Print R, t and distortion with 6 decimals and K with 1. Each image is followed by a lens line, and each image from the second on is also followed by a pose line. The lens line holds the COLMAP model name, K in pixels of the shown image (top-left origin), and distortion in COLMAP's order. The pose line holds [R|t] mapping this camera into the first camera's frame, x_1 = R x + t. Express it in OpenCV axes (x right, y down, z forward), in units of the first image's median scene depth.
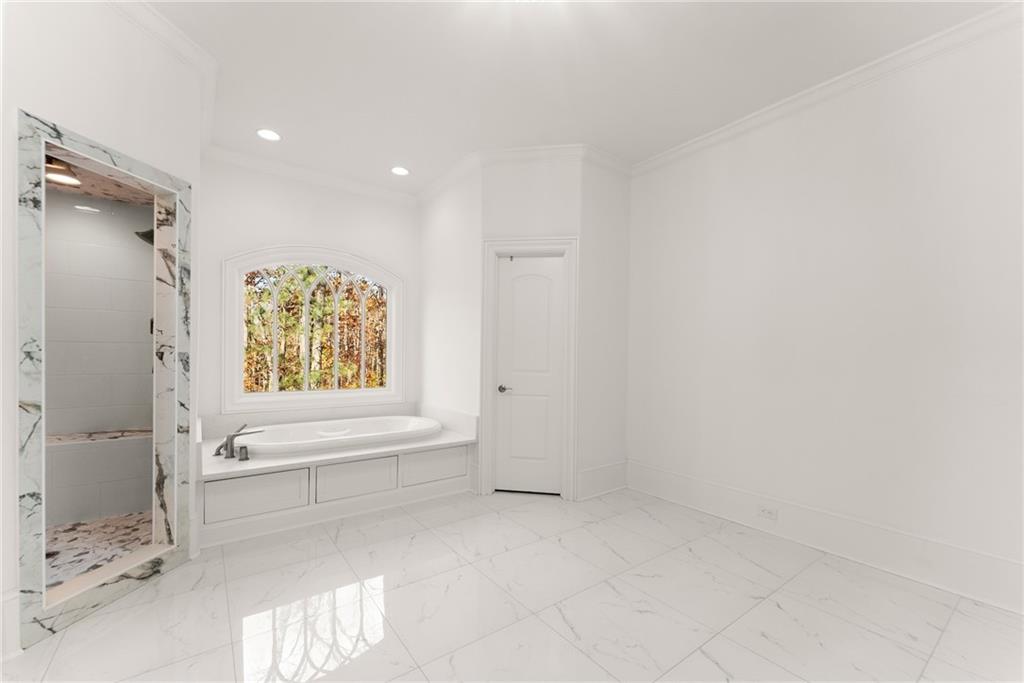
lens RADIAL K [[419.7, 0, 512.3], [0, 419.7, 350.0], [0, 0, 1]] dist [-0.001338, 0.000190]
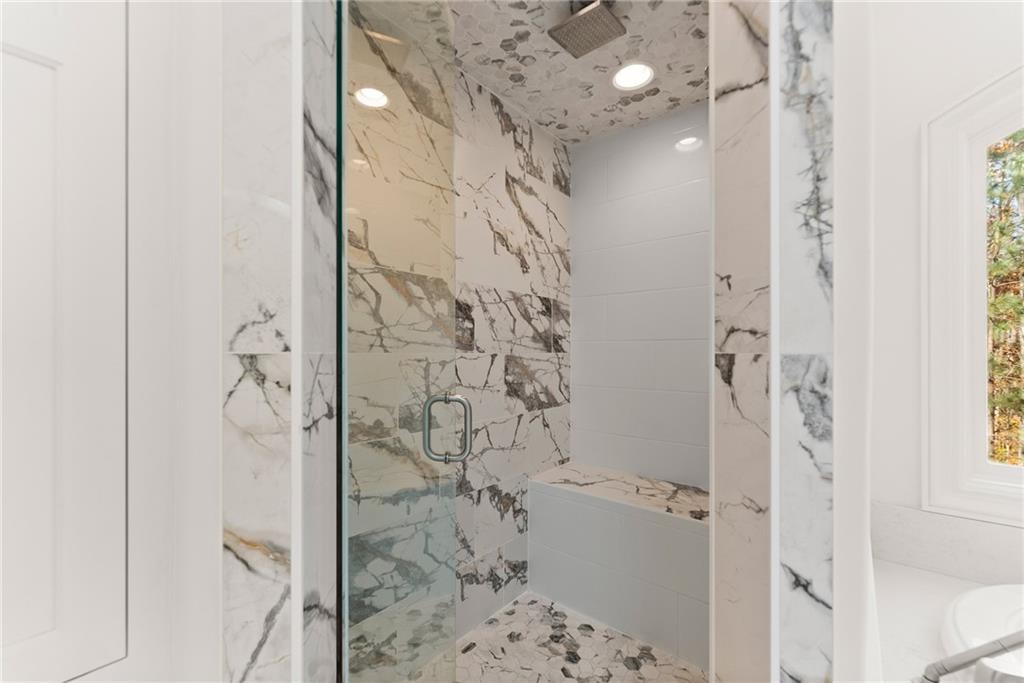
lens RADIAL K [[419.7, 0, 511.8], [0, 419.7, 357.8], [0, 0, 1]] dist [-0.001338, 0.000190]
pose [[0.242058, 0.000819, -0.970261, -0.606818], [0.008917, 0.999956, 0.003069, 0.004840], [0.970221, -0.009395, 0.242040, 0.797575]]
